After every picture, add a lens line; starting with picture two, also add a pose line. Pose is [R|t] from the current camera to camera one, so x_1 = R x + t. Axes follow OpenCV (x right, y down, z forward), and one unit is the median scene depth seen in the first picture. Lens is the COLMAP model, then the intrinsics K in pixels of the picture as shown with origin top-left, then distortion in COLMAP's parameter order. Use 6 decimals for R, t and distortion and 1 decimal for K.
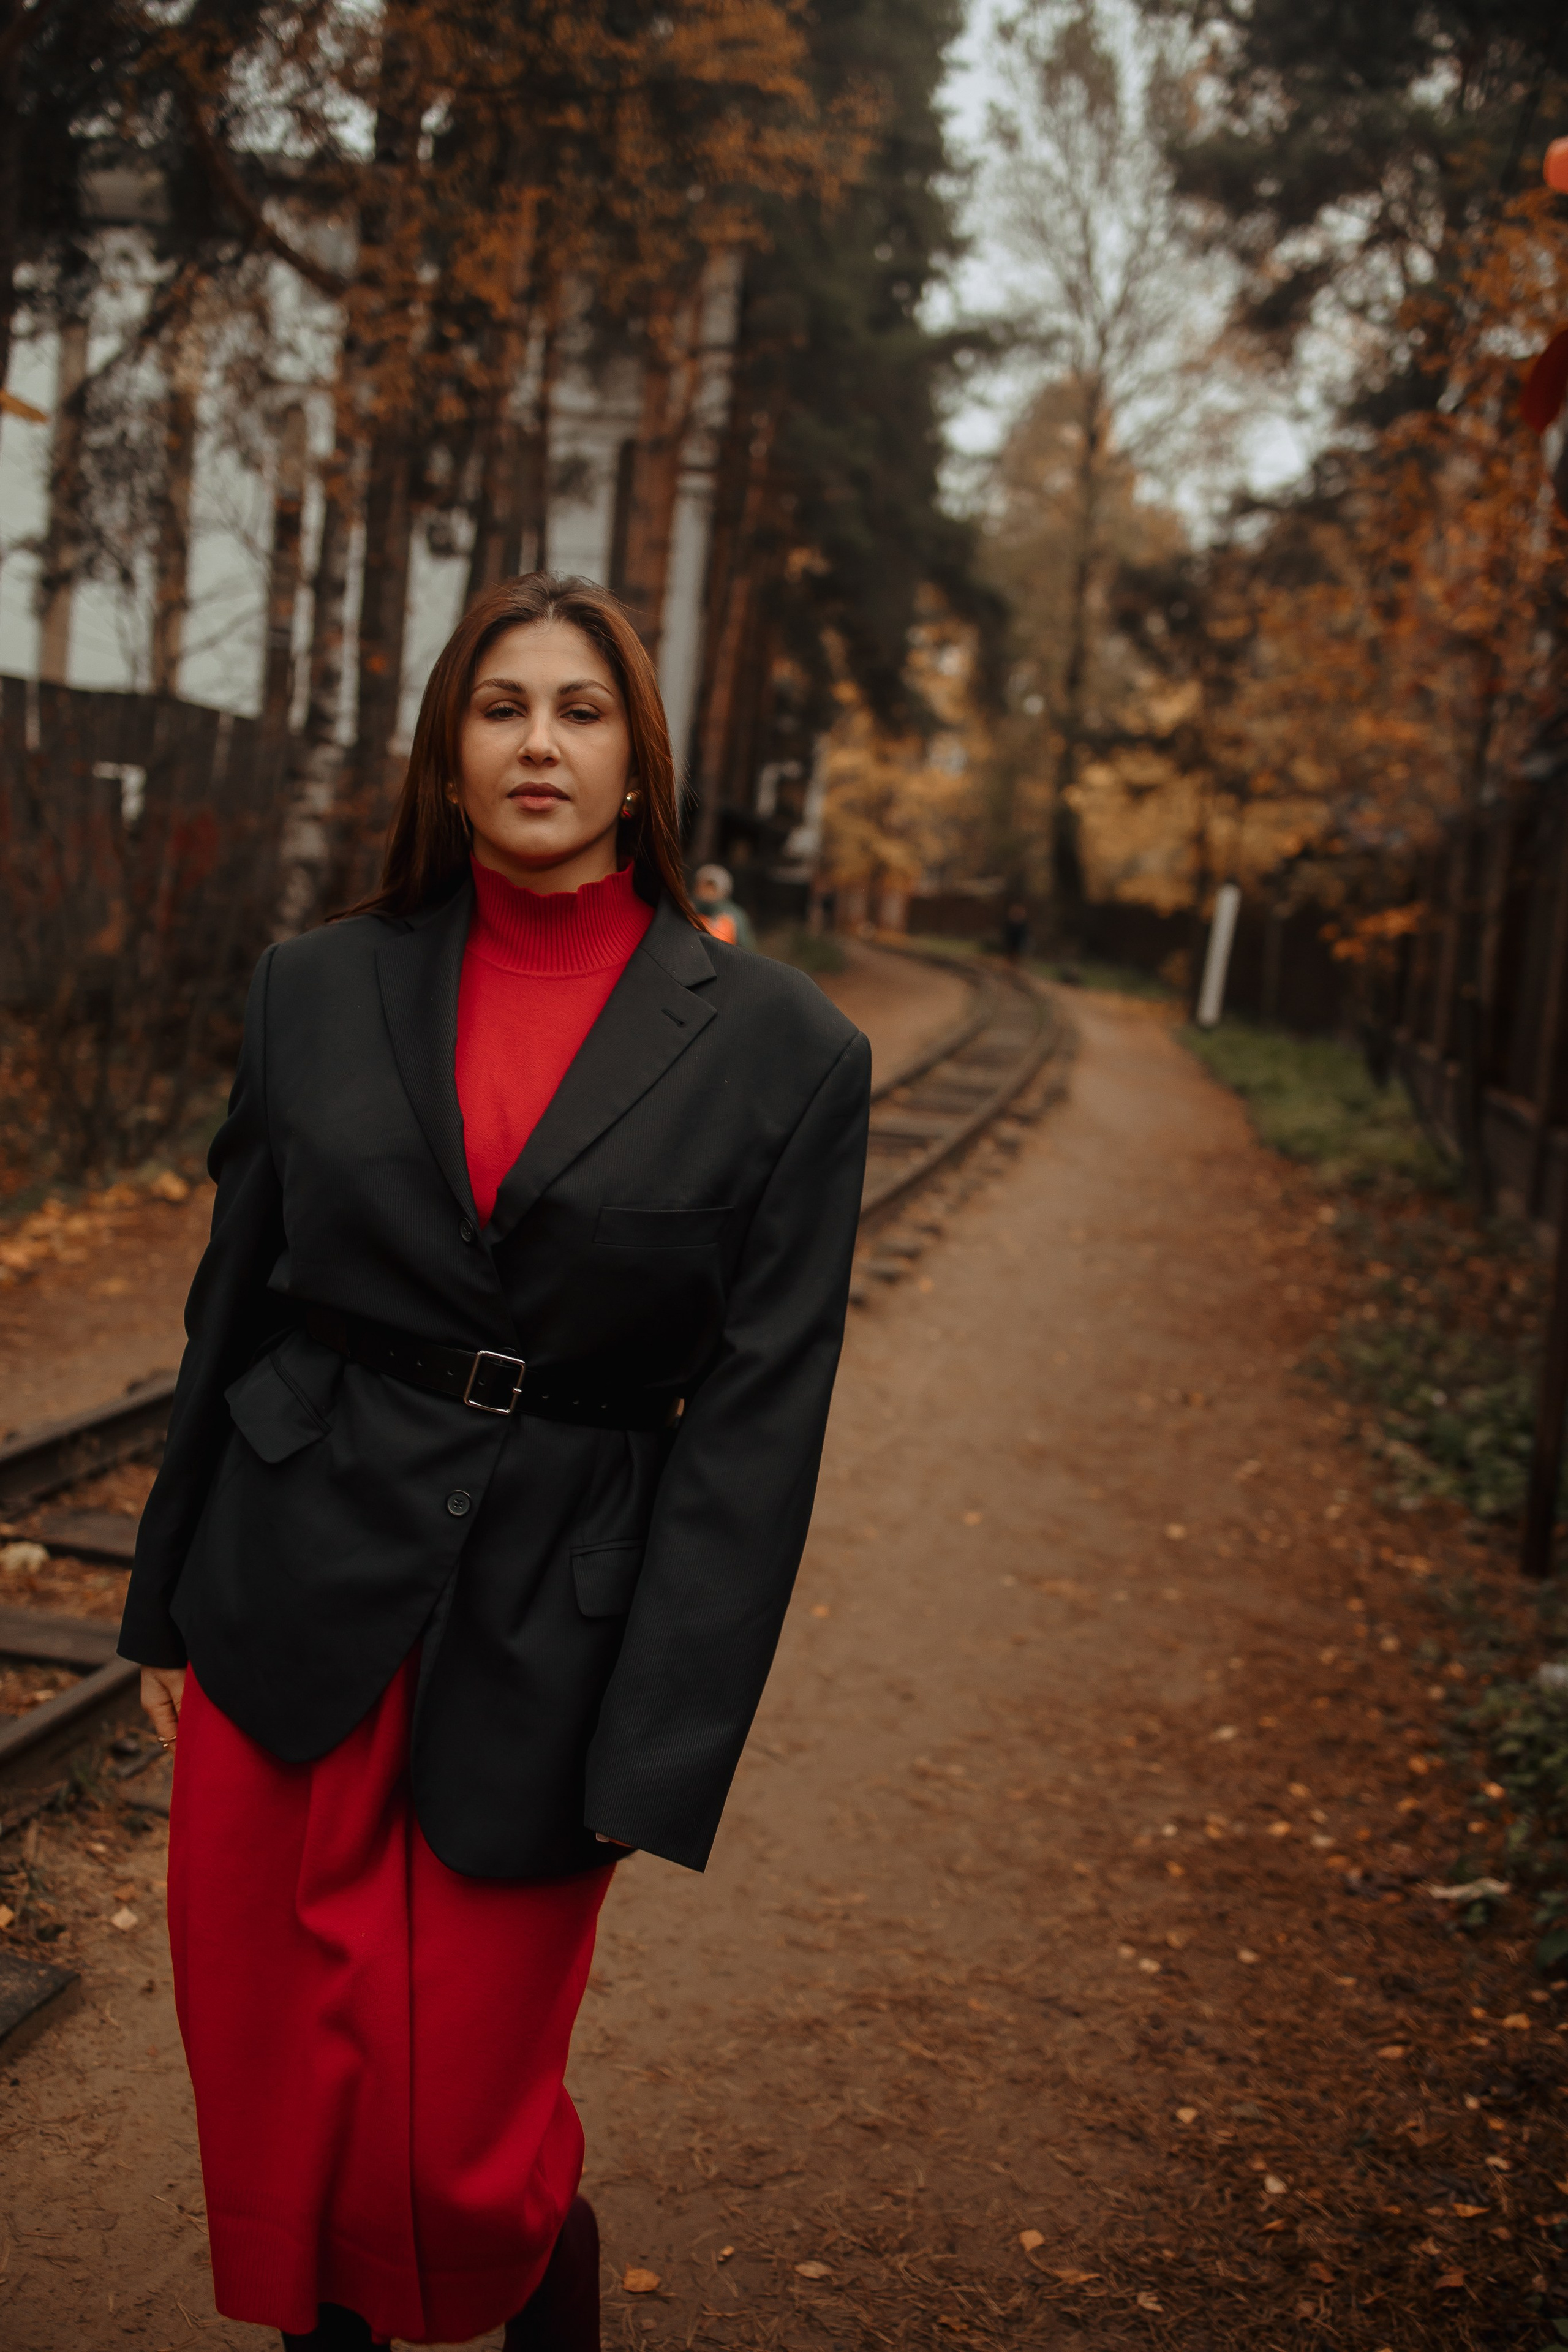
lens RADIAL K [[2351.2, 0, 784.6], [0, 2351.2, 1184.0], [0, 0, 1]] dist [-0.058680, 0.024818]
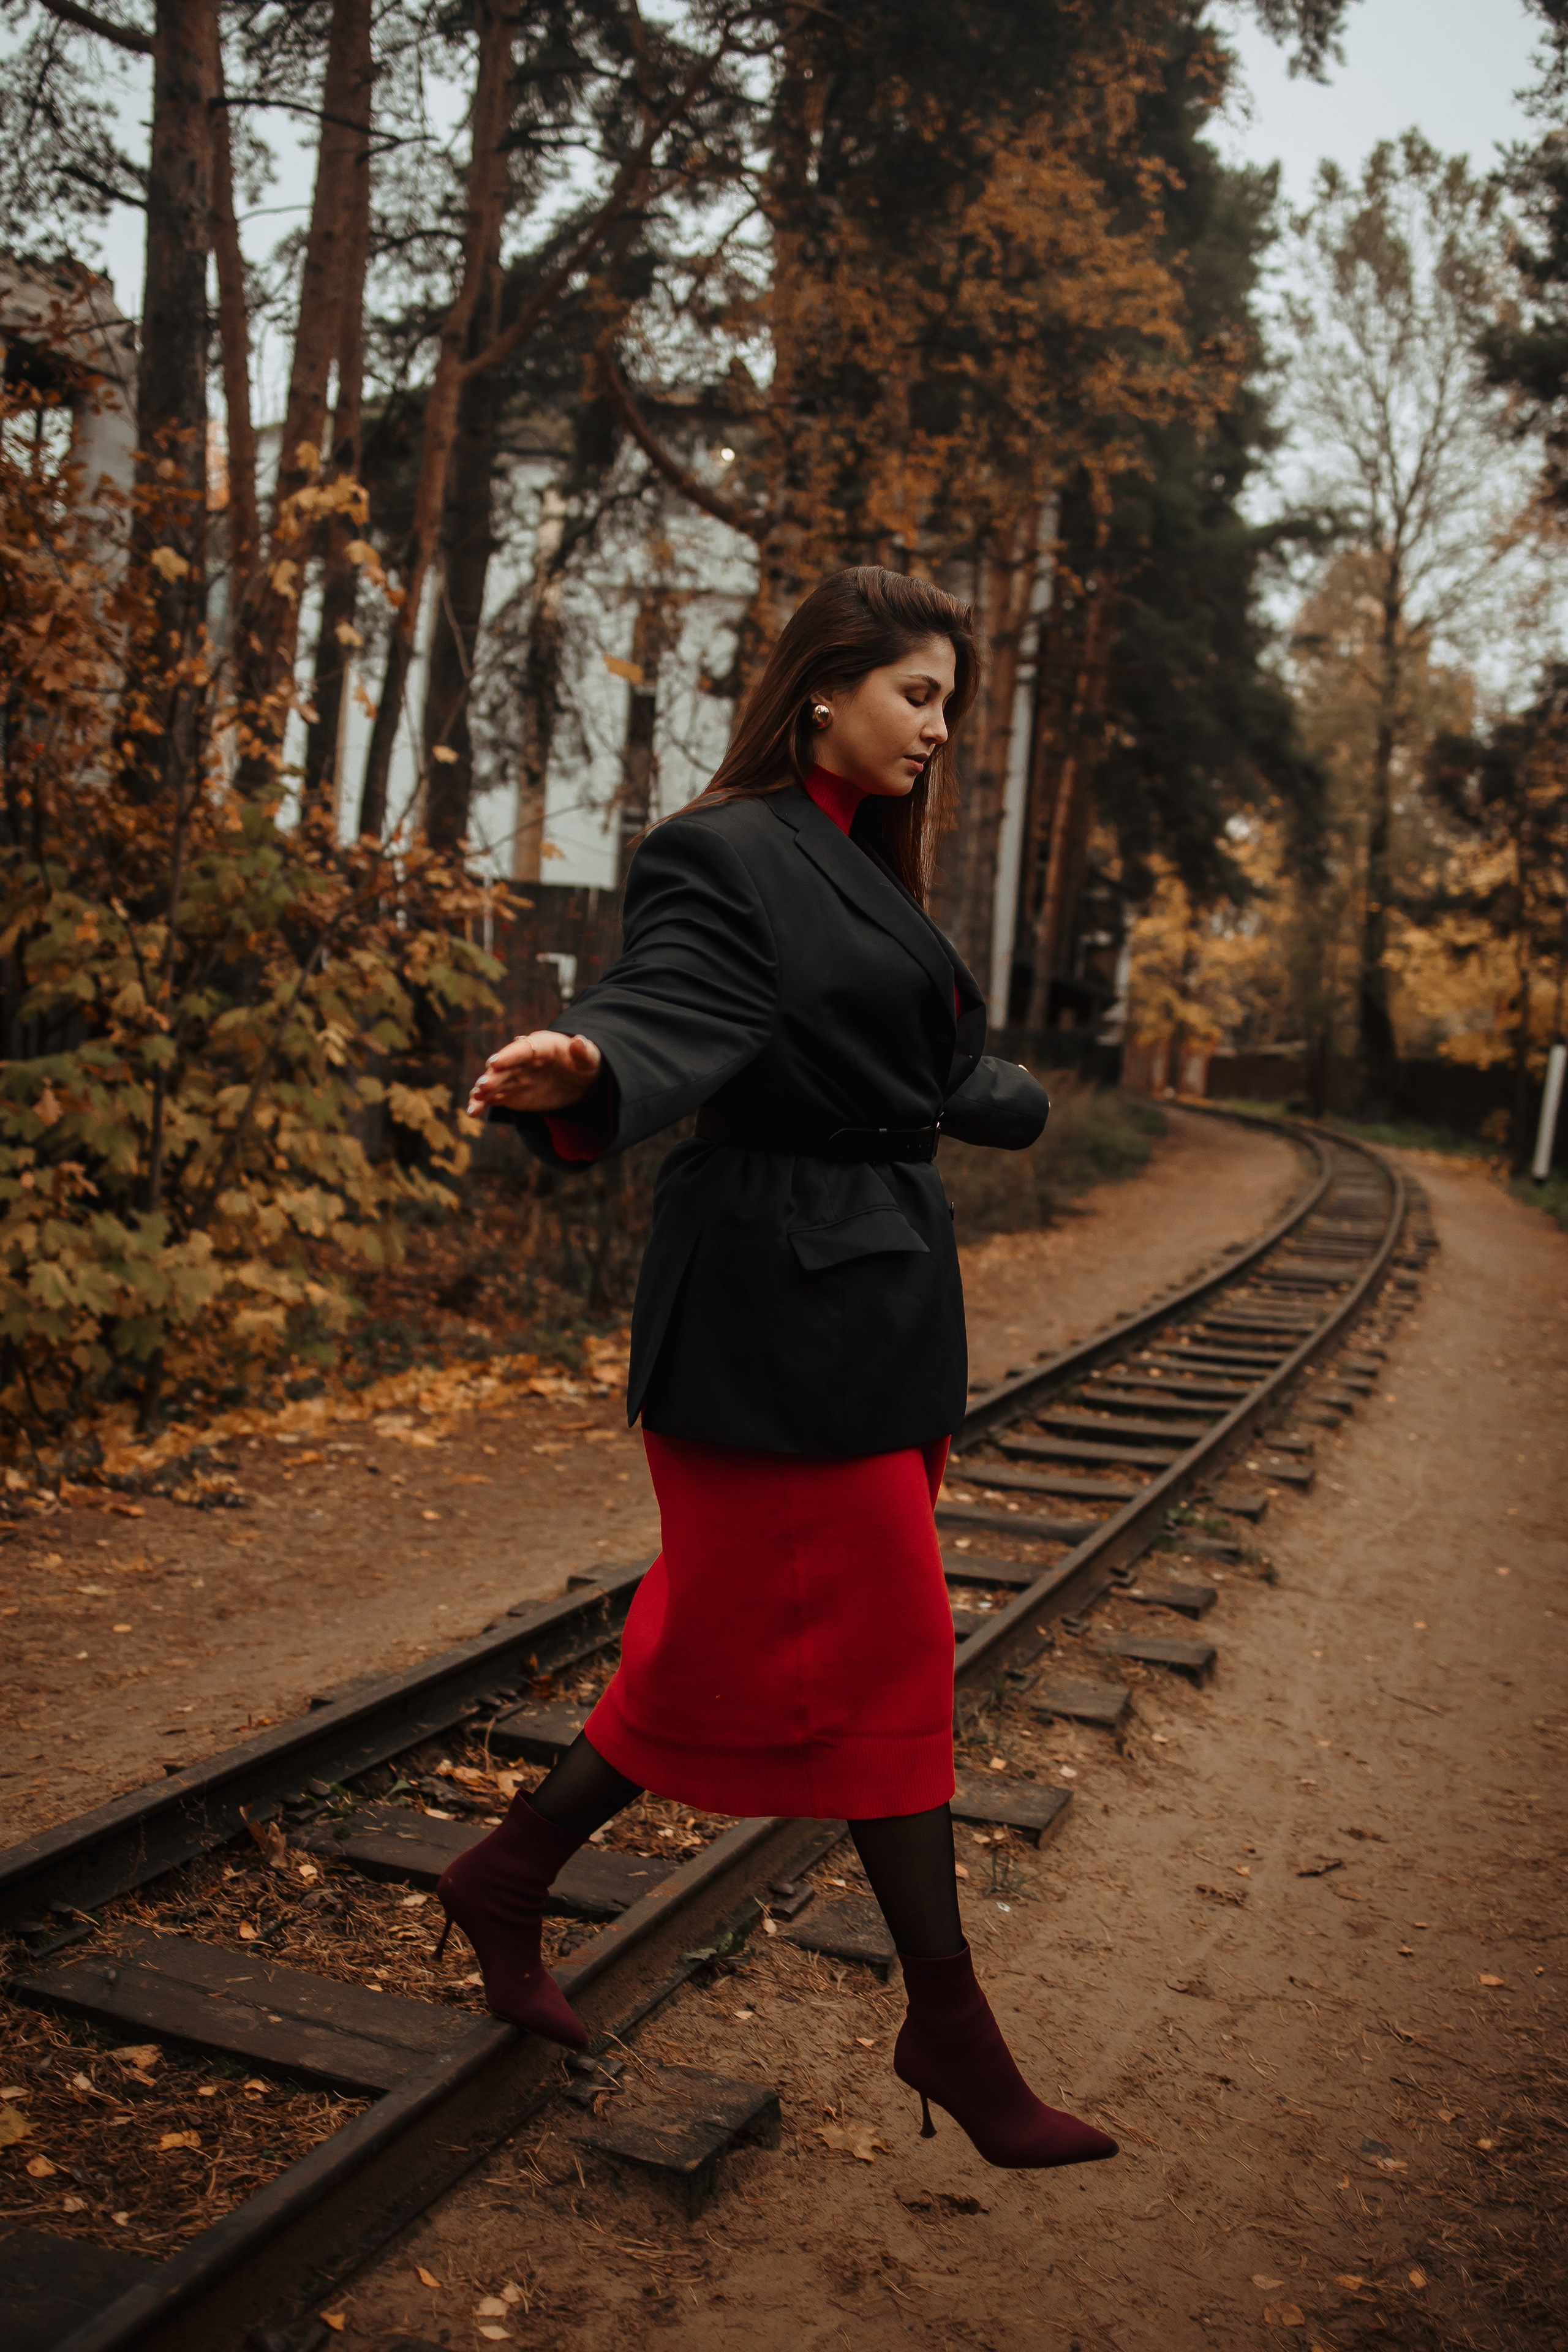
lens RADIAL K [[2351.2, 0, 784.6], [0, 2351.2, 1184.0], [0, 0, 1]] dist [-0.058680, 0.024818]
pose [[0.992931, -0.010148, -0.118257, -0.020694], [0.001814, 0.997519, -0.070375, 0.004002], [0.118677, 0.069664, 0.990486, -0.035999]]
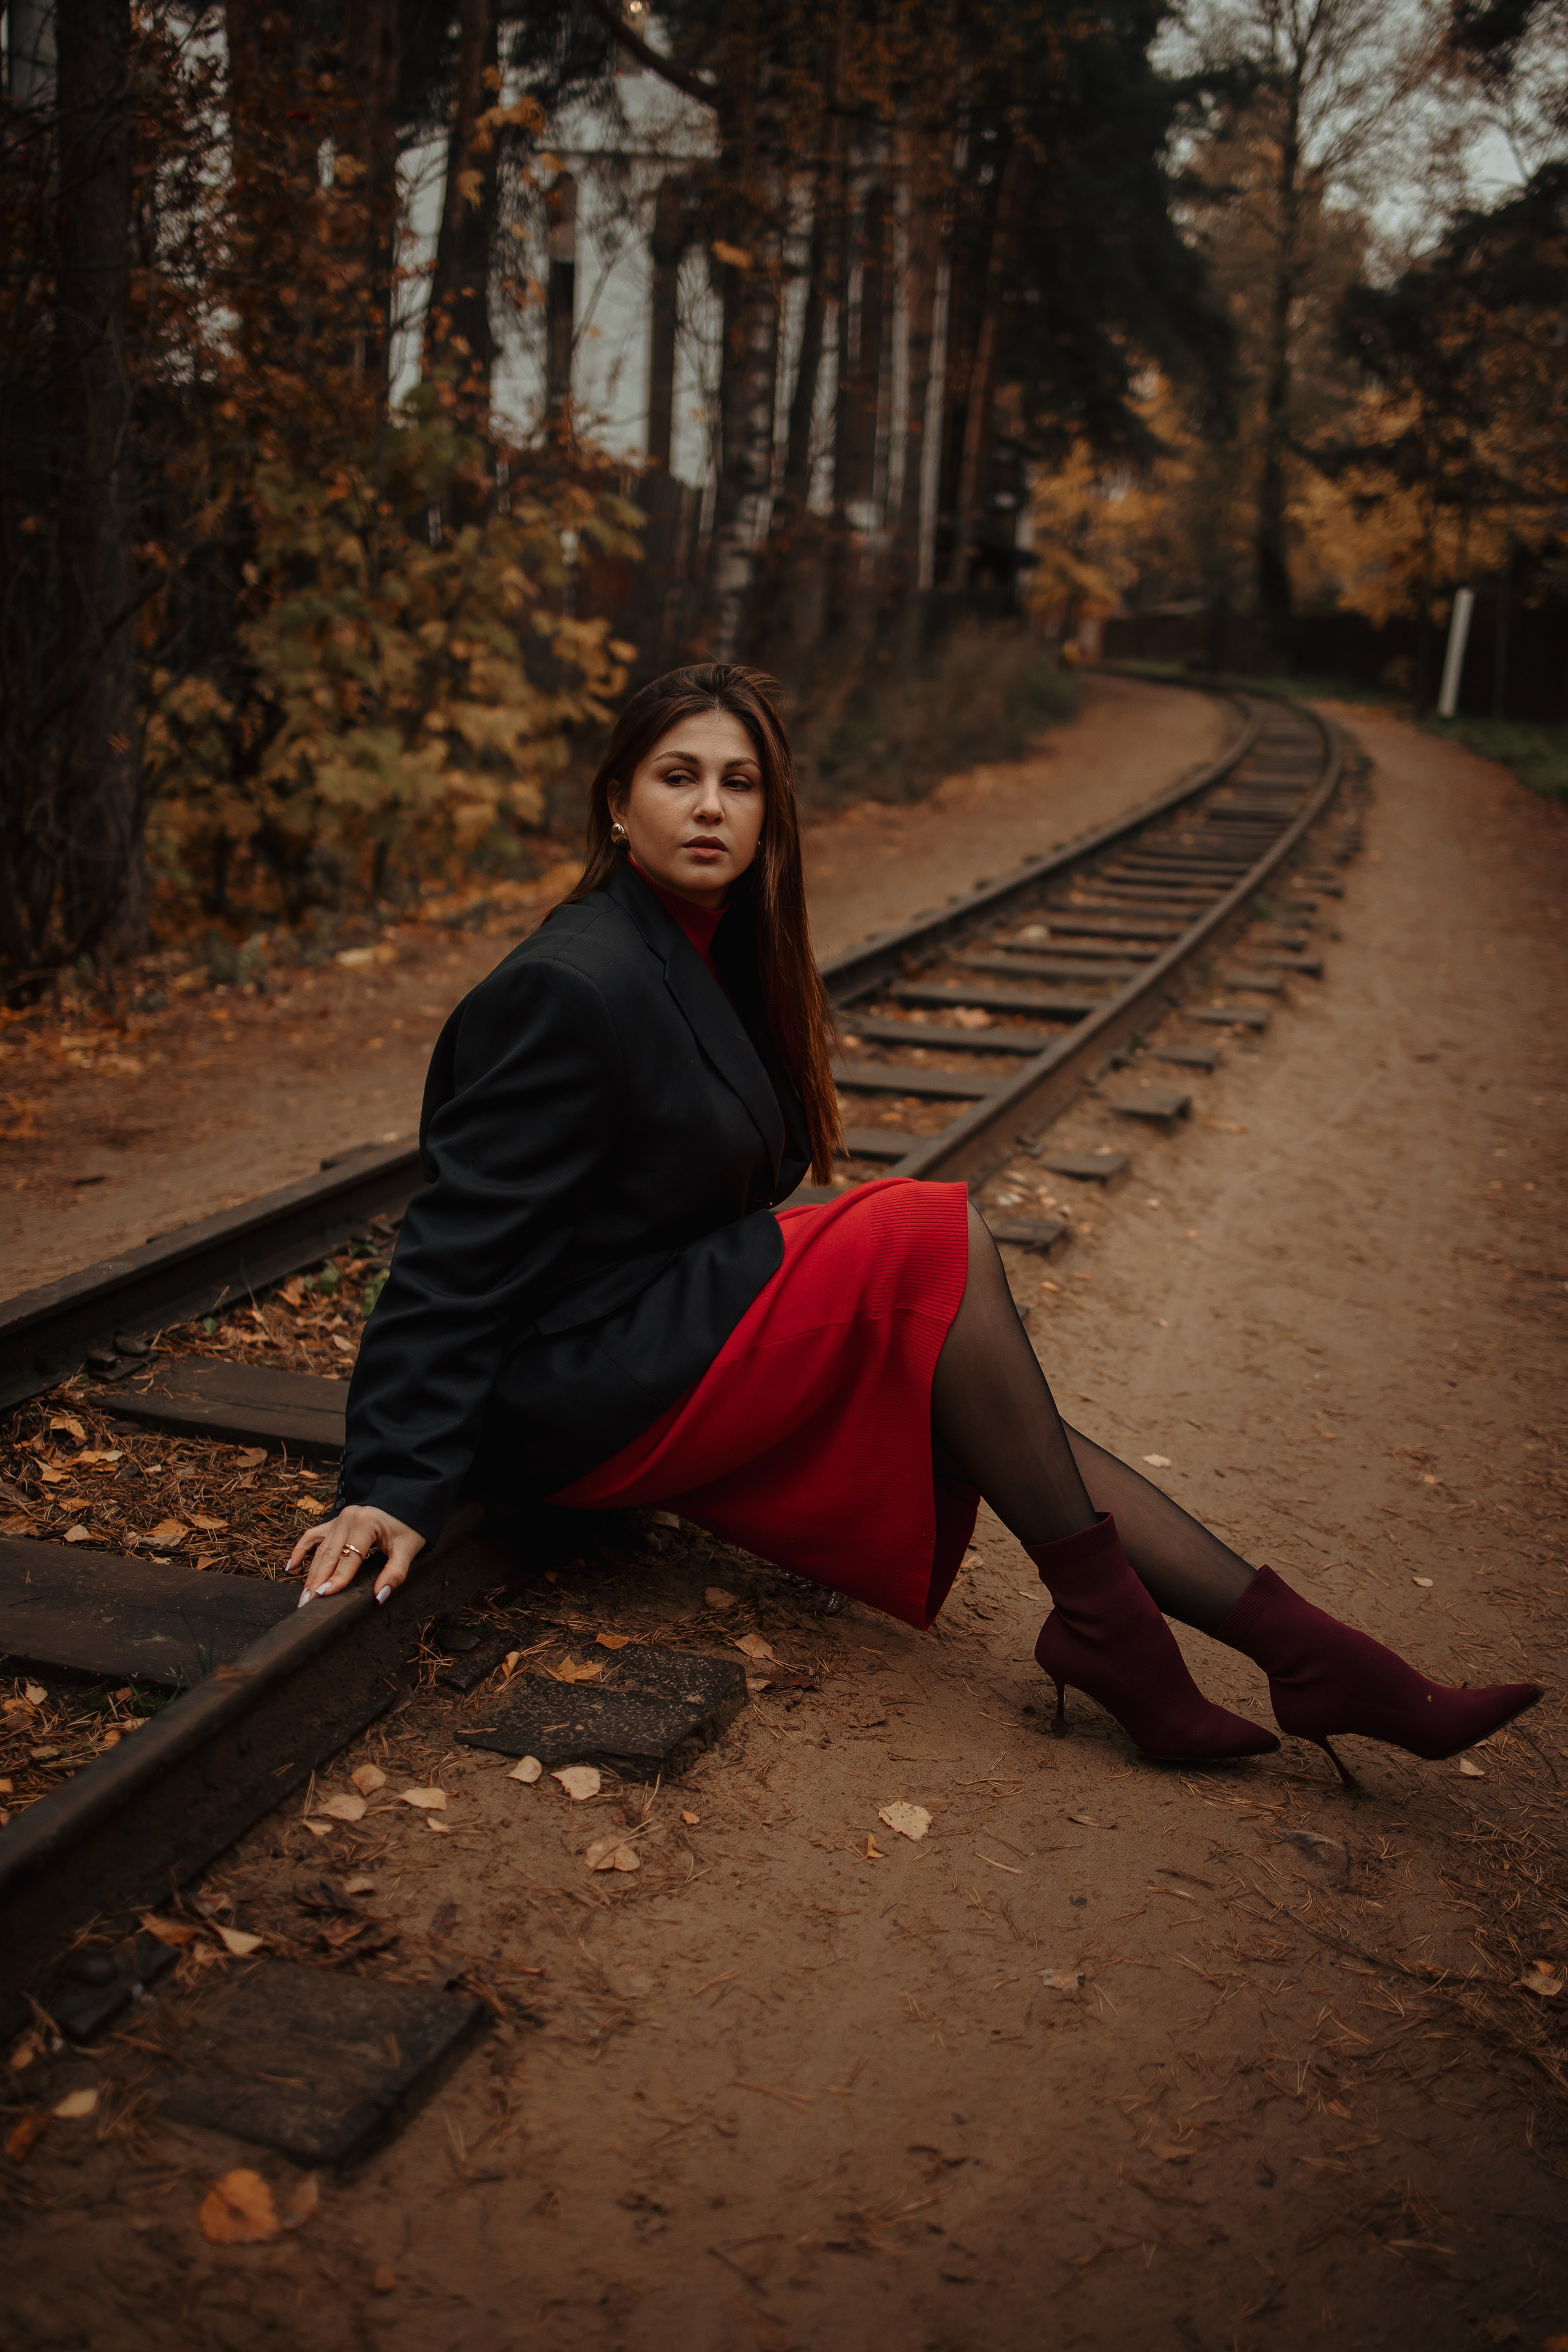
lens RADIAL K [[2351.2, 0, 784.6], [0, 2351.2, 1184.0], [0, 0, 1]] dist [-0.058680, 0.024818]
pose [[0.996919, -0.029973, -0.072489, -0.041845], [0.037576, 0.993664, 0.105920, 0.016147], [0.068855, -0.108318, 0.991729, -0.094085]]
